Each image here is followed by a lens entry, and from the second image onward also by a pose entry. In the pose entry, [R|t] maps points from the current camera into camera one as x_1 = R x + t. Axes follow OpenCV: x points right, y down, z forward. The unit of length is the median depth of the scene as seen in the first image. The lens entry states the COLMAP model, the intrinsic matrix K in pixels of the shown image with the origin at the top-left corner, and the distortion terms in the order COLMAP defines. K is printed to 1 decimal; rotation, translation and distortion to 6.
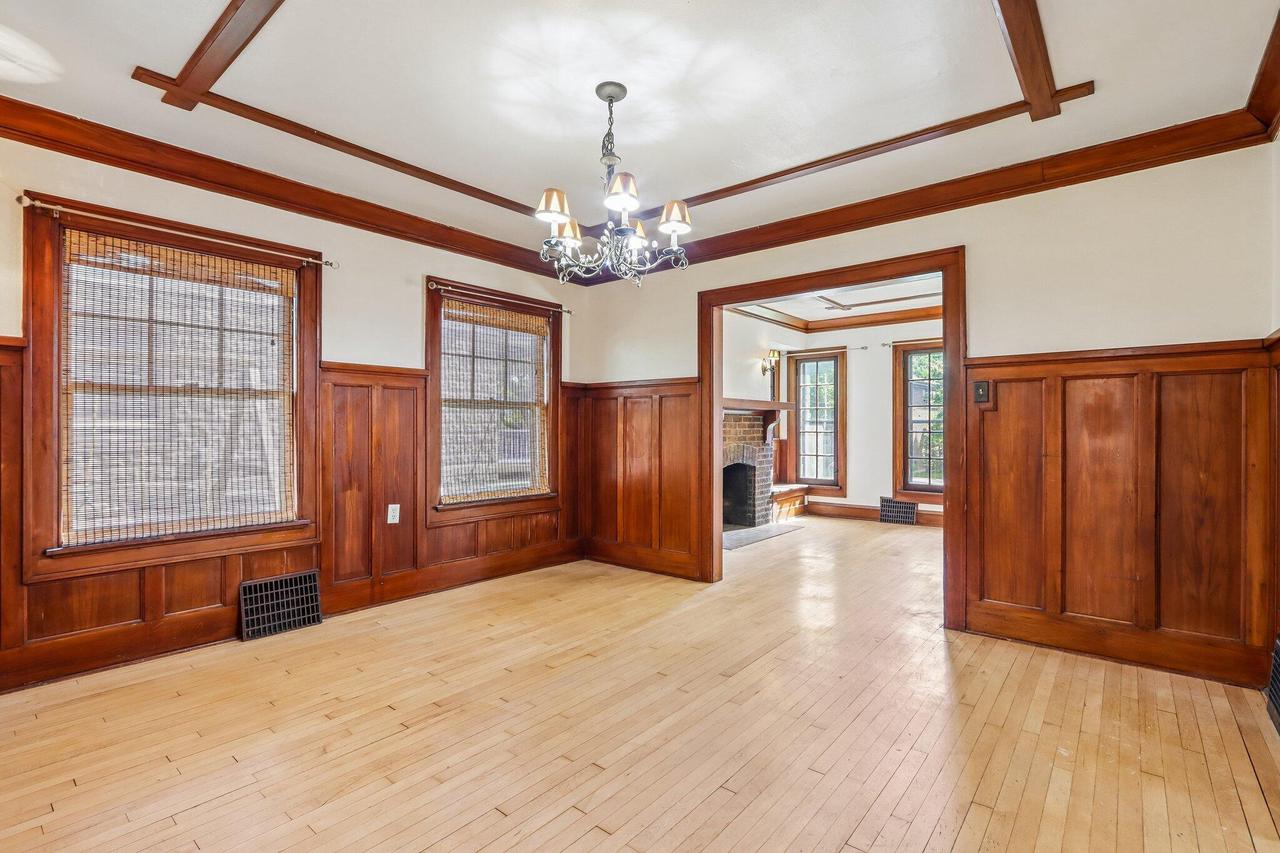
lens RADIAL K [[596.6, 0, 632.4], [0, 596.6, 427.1], [0, 0, 1]] dist [-0.017529, 0.005265]
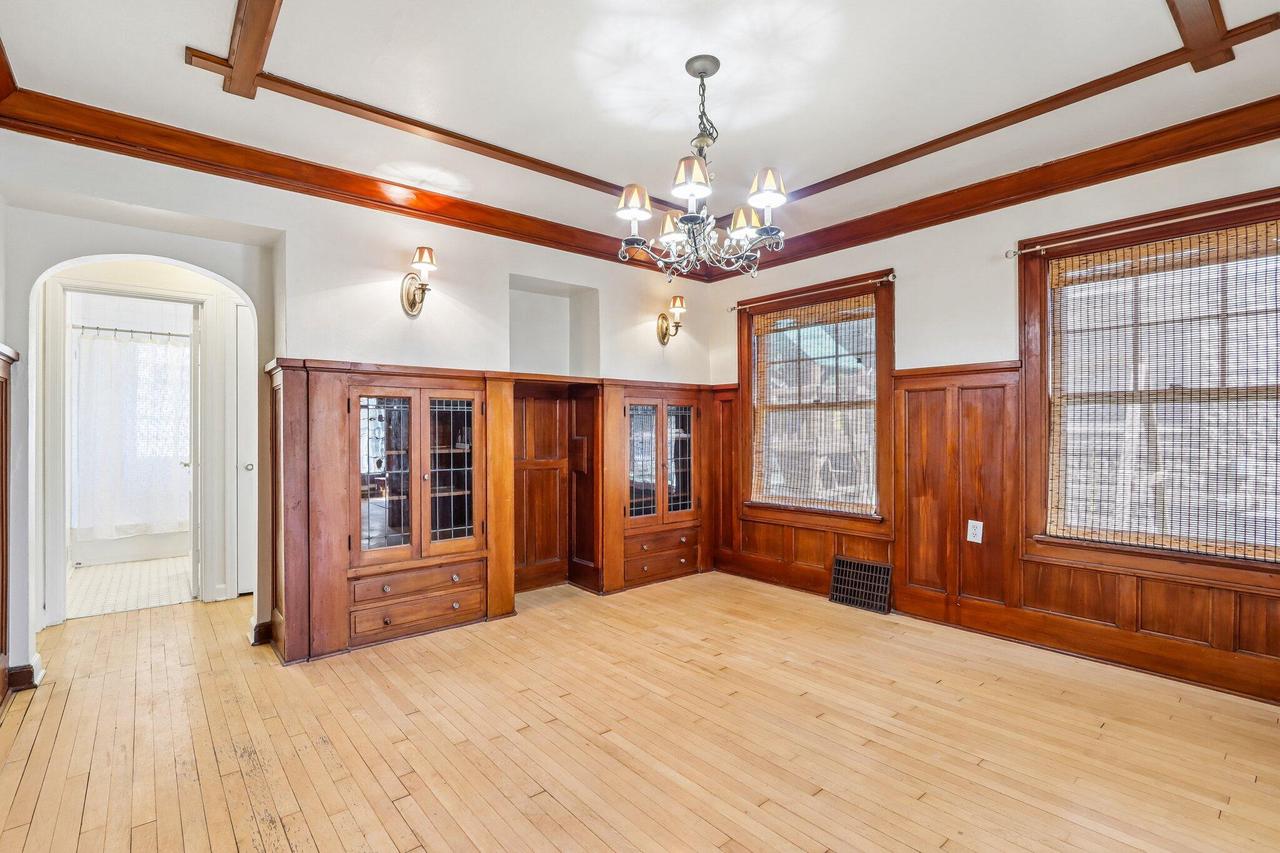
lens RADIAL K [[596.6, 0, 624.4], [0, 596.6, 432.9], [0, 0, 1]] dist [-0.017529, 0.005265]
pose [[-0.184452, 0.002352, -0.982839, 0.551513], [-0.000041, 0.999997, 0.002400, -0.001291], [0.982842, 0.000483, -0.184451, 0.653701]]
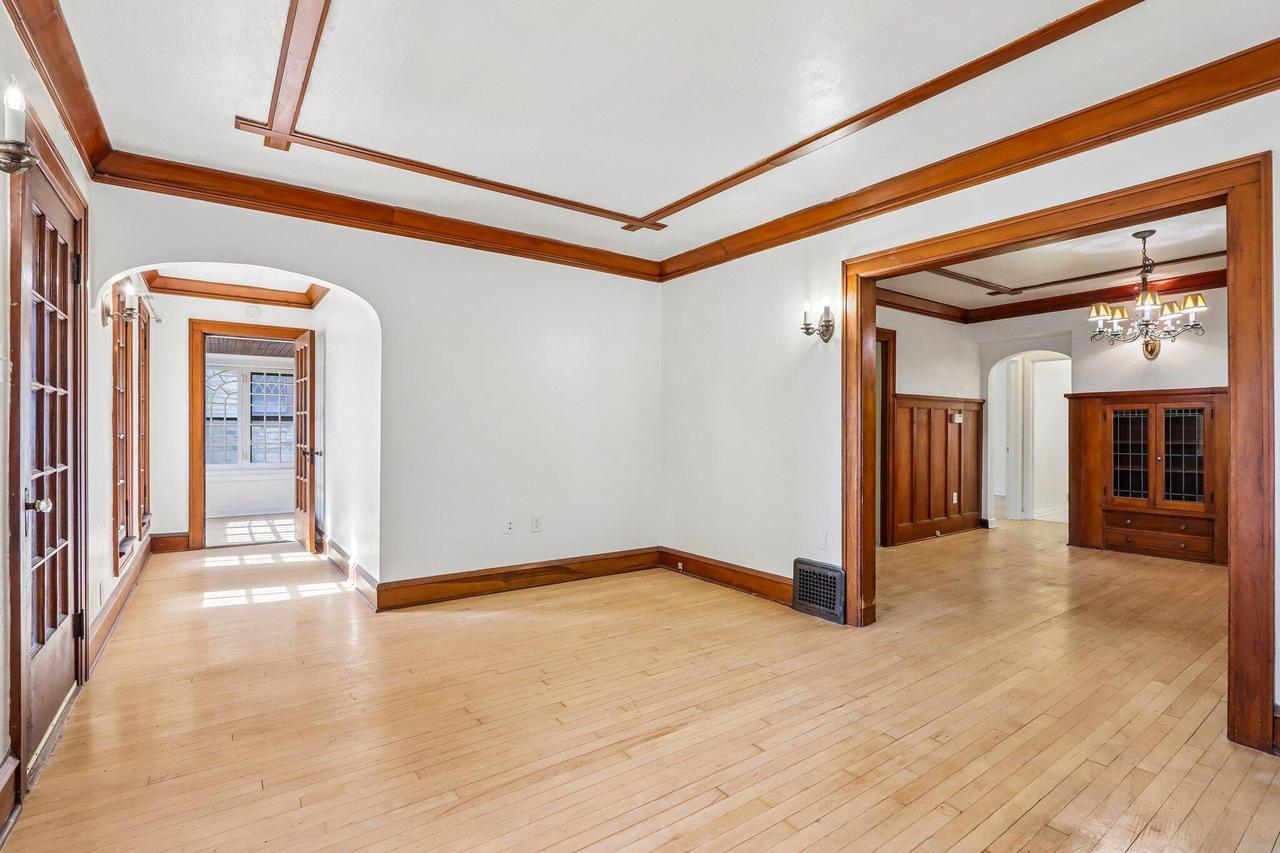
lens RADIAL K [[596.6, 0, 627.4], [0, 596.6, 431.3], [0, 0, 1]] dist [-0.017529, 0.005265]
pose [[-0.965962, -0.001981, 0.258675, 0.595577], [-0.001418, 0.999996, 0.002363, 0.000246], [-0.258679, 0.001916, -0.965961, 1.878391]]
